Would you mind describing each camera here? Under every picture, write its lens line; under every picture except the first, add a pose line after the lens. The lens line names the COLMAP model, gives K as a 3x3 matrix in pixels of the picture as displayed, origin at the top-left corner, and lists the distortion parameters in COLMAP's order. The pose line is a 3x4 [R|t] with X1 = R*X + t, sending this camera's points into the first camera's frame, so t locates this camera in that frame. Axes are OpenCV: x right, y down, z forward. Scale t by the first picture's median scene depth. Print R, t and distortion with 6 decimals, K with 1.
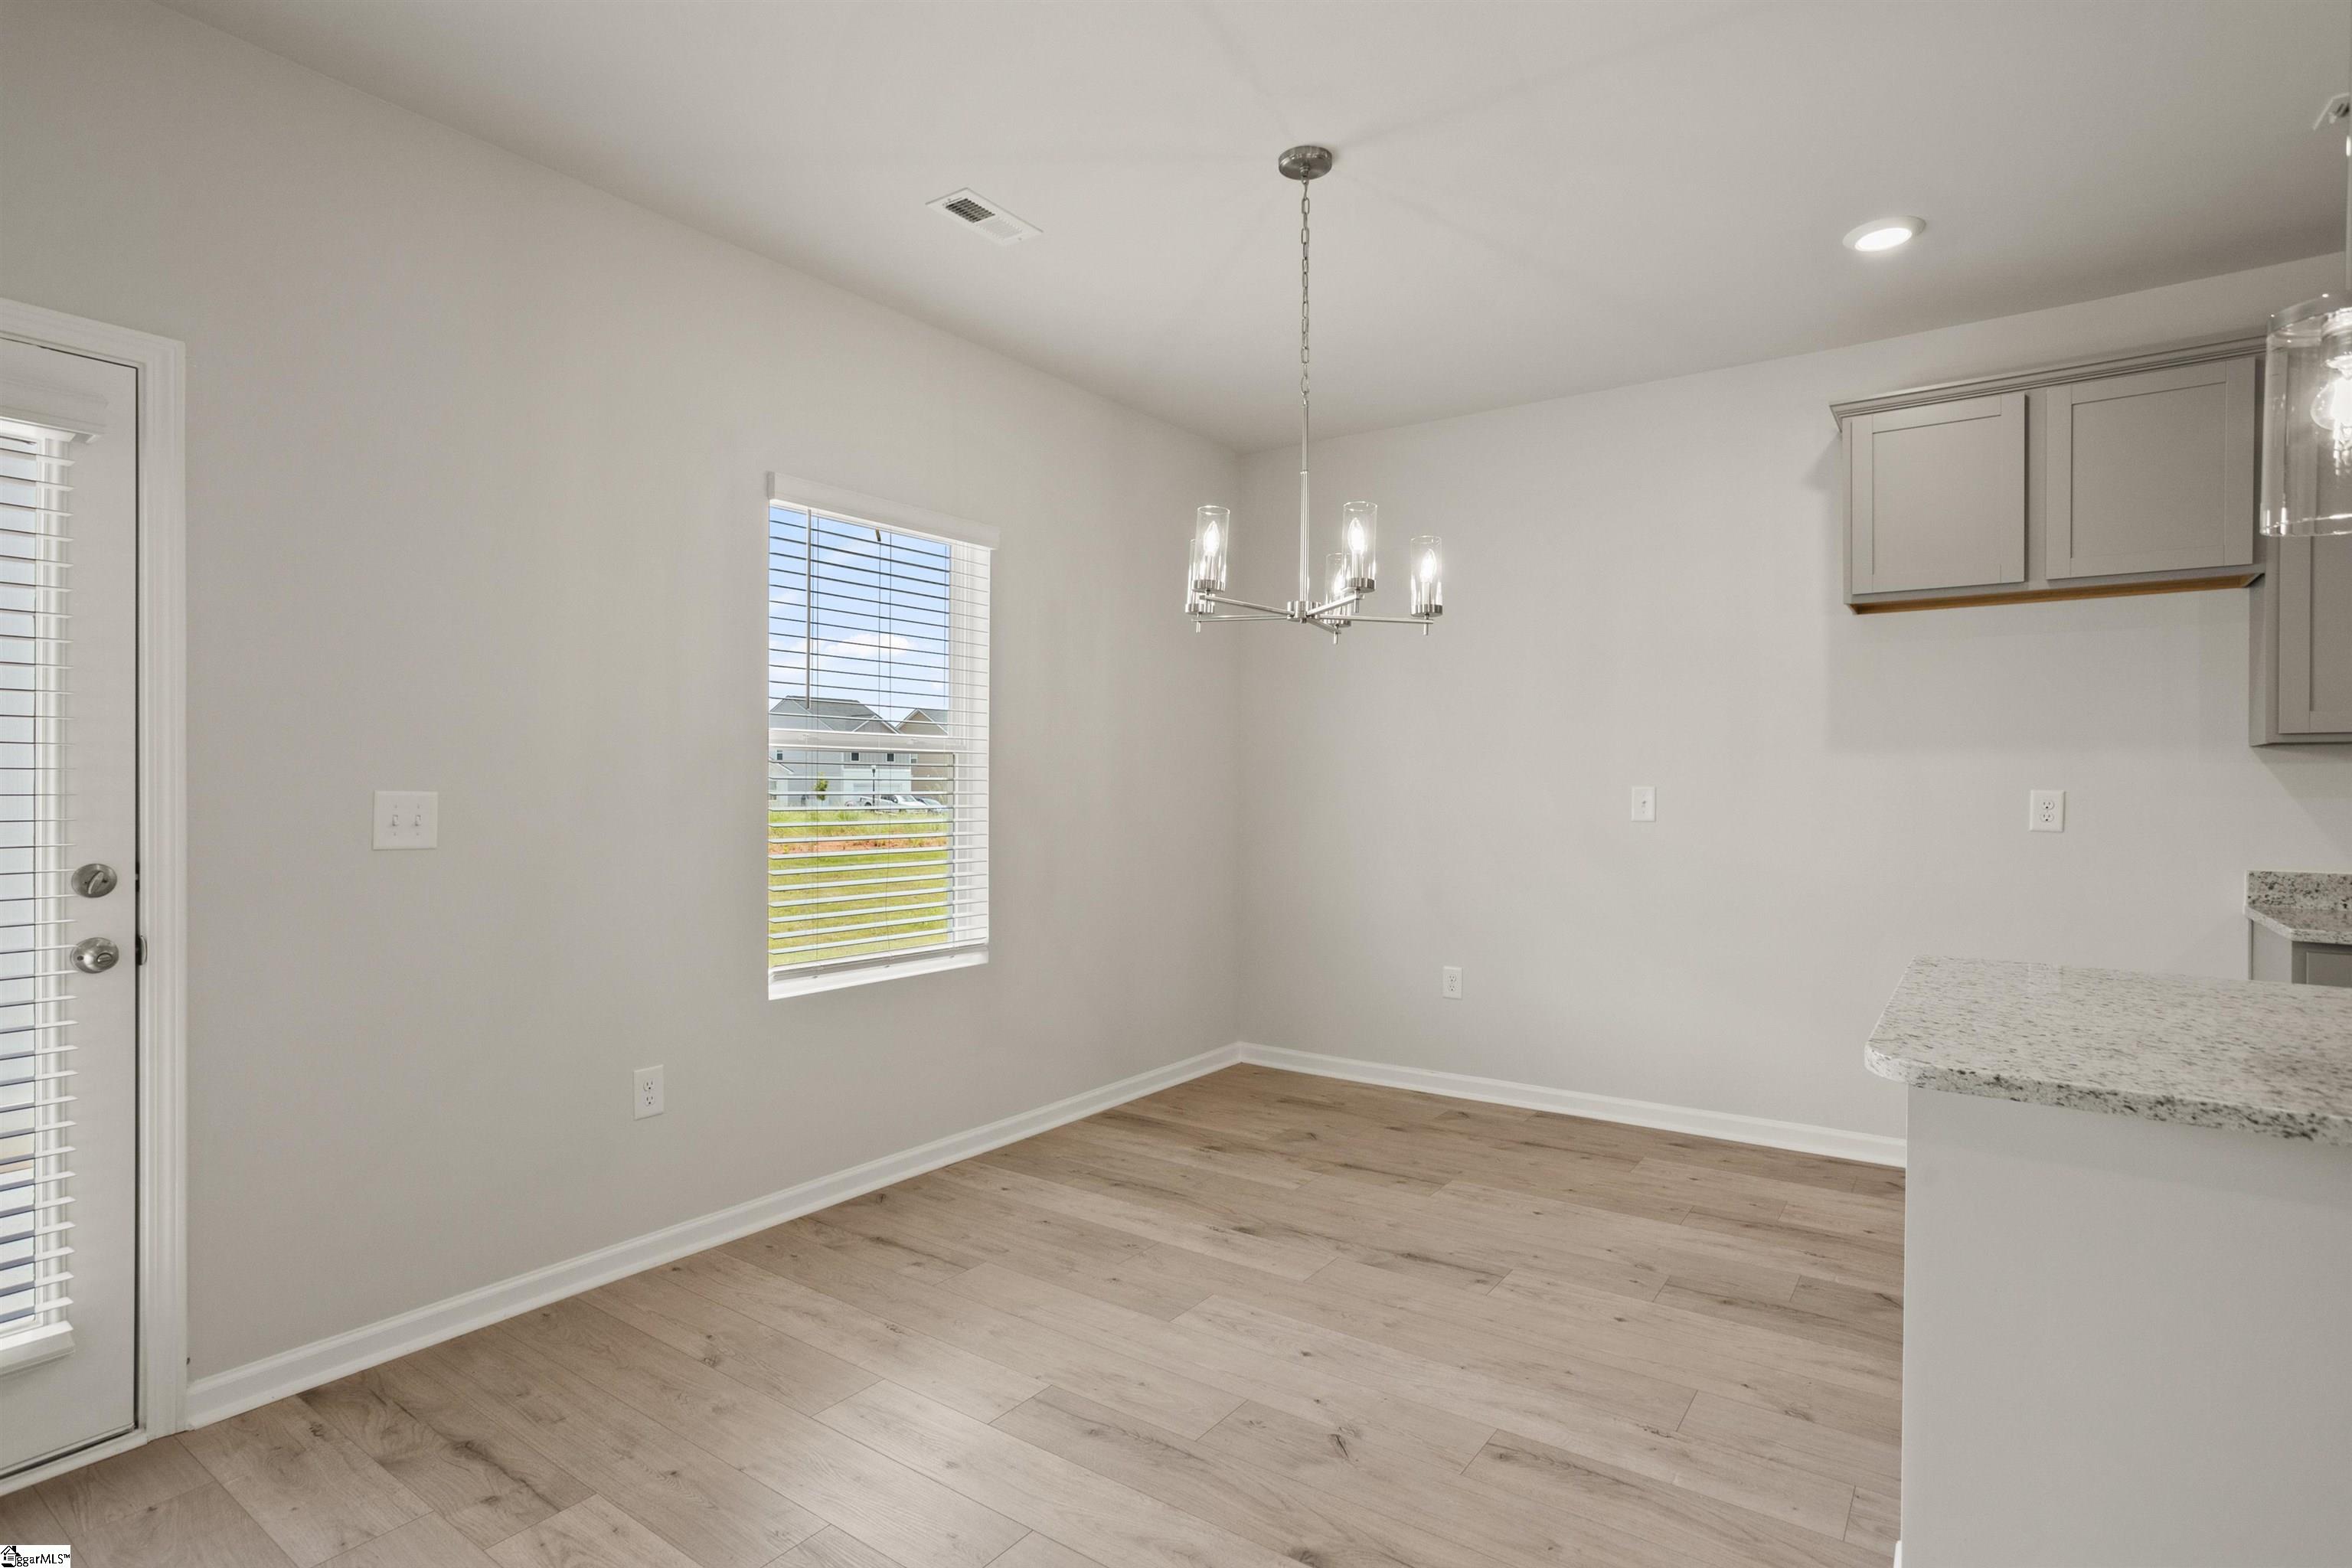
lens RADIAL K [[1185.2, 0, 1143.2], [0, 1185.2, 787.4], [0, 0, 1]] dist [-0.023460, 0.009089]
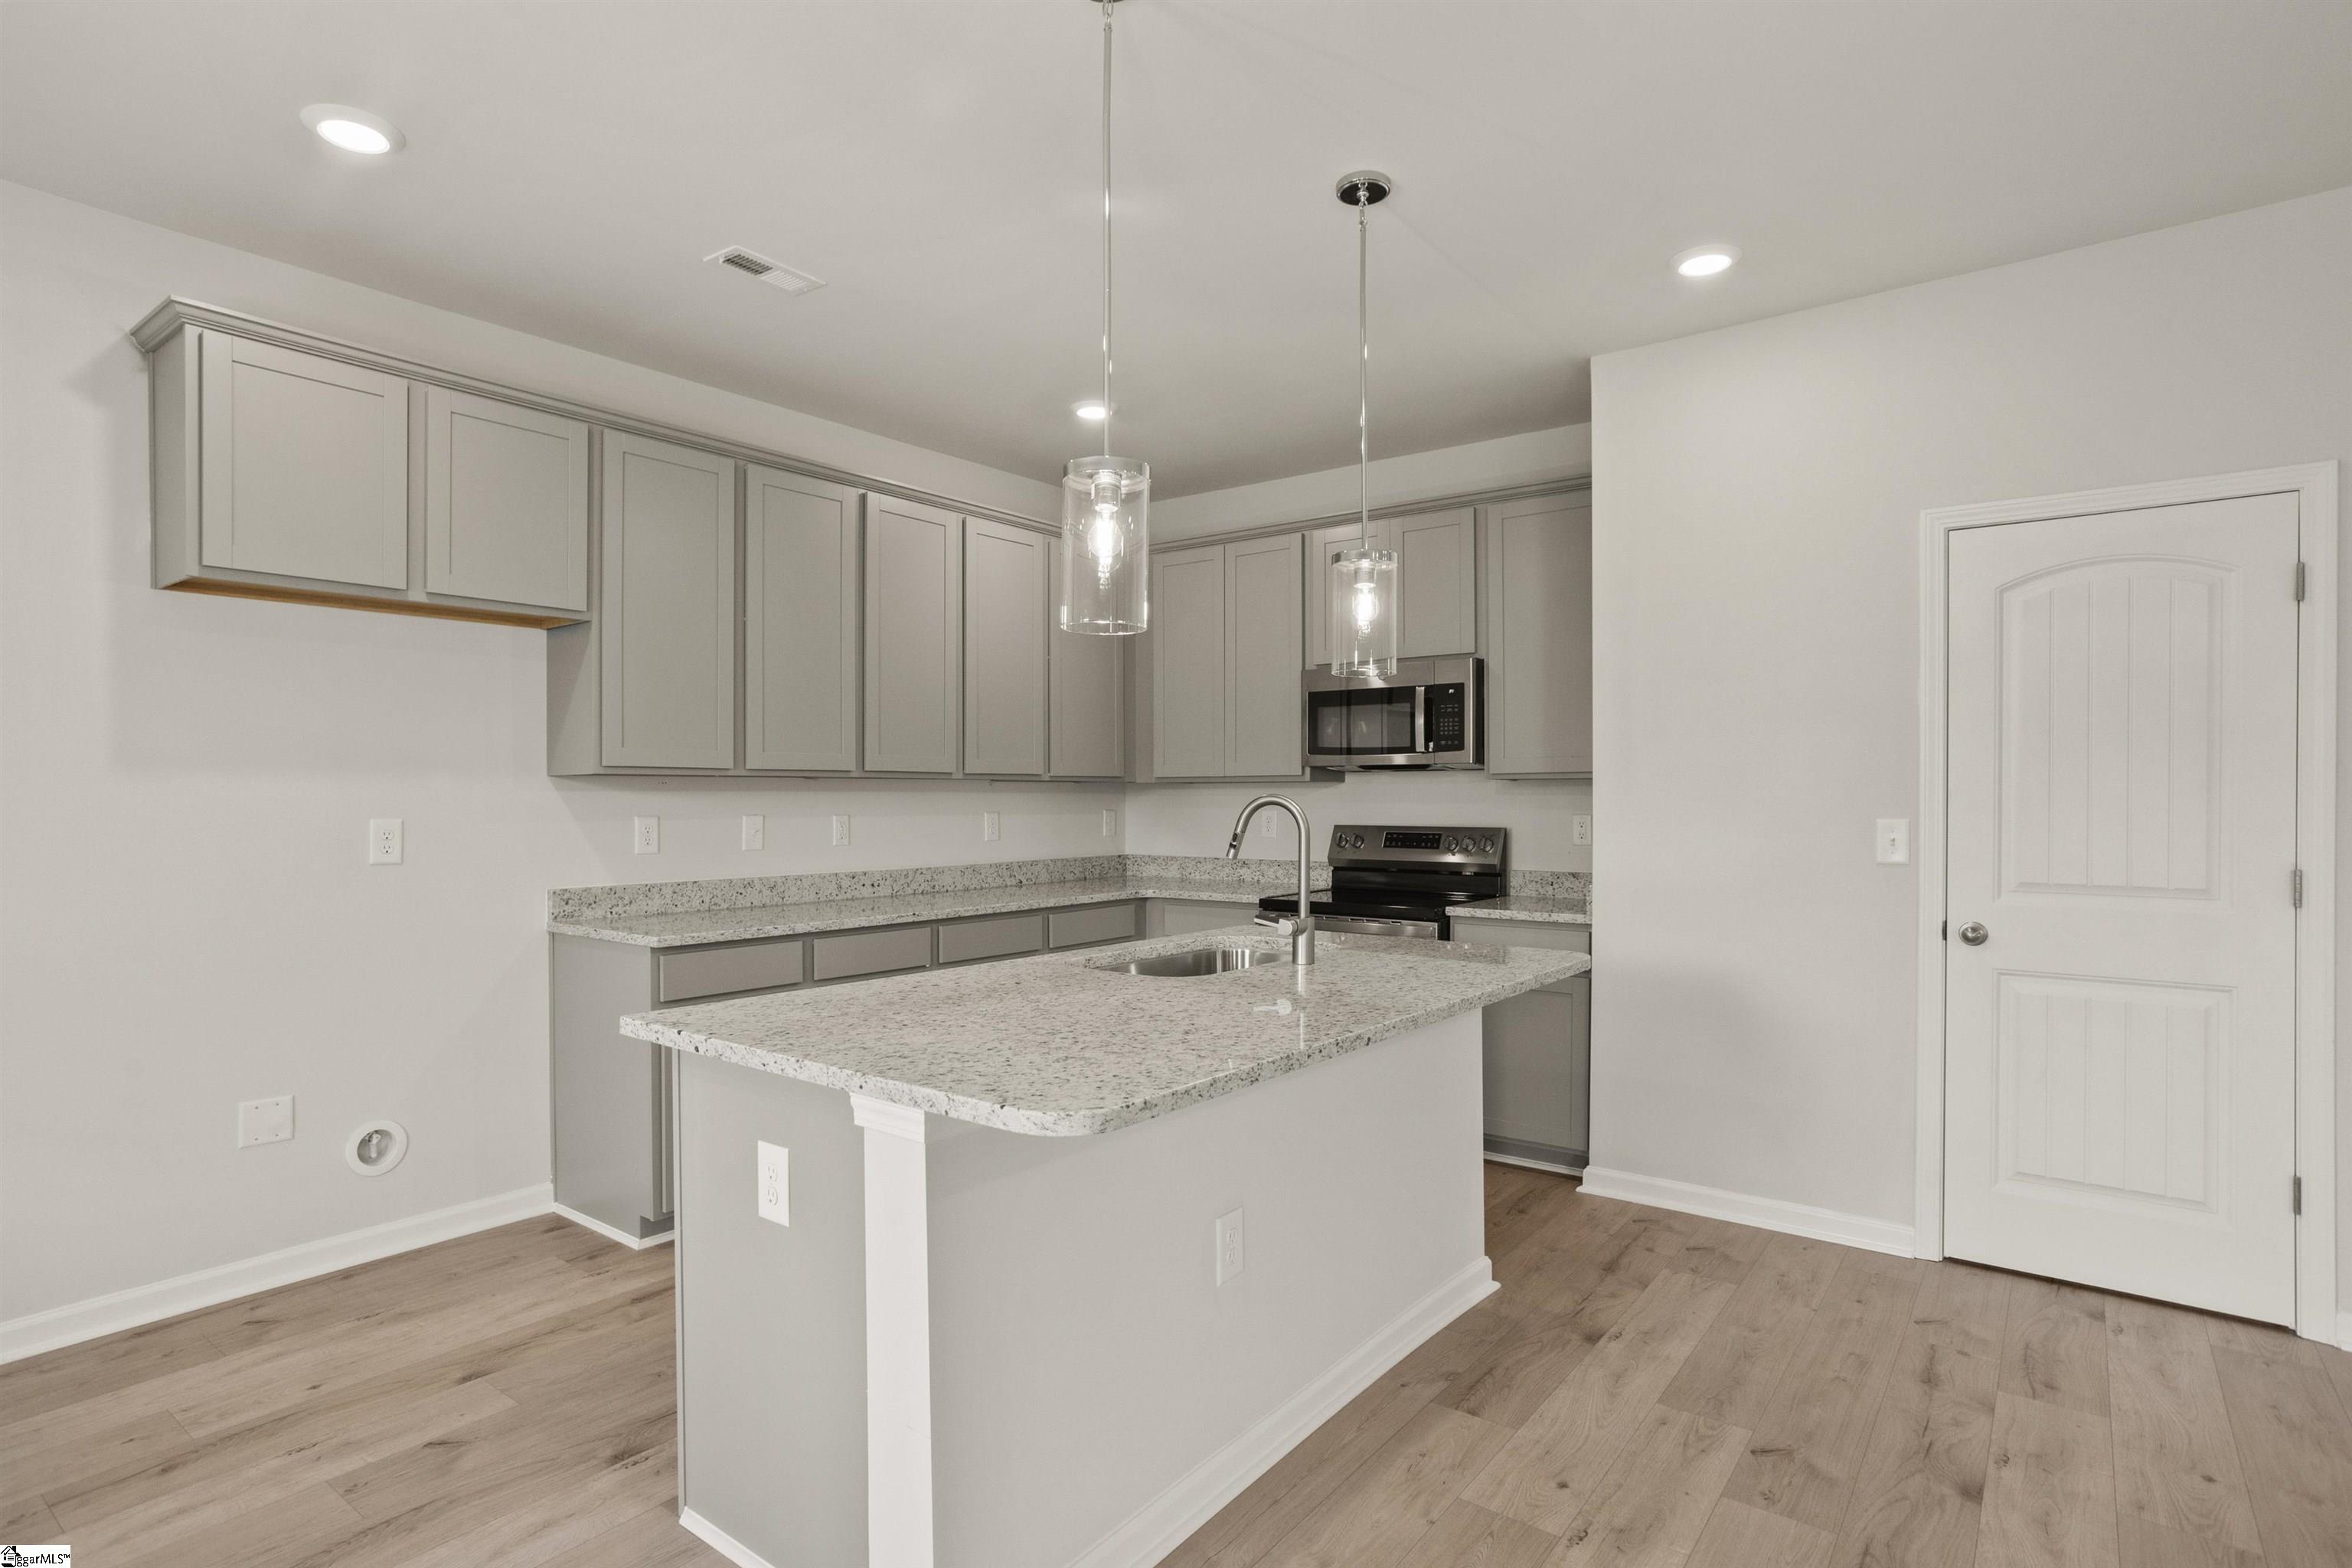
lens RADIAL K [[1185.2, 0, 1164.9], [0, 1185.2, 797.5], [0, 0, 1]] dist [-0.023460, 0.009089]
pose [[0.017879, -0.003359, 0.999835, -0.156291], [0.007084, 0.999970, 0.003232, -0.015133], [-0.999815, 0.007025, 0.017902, 0.422890]]
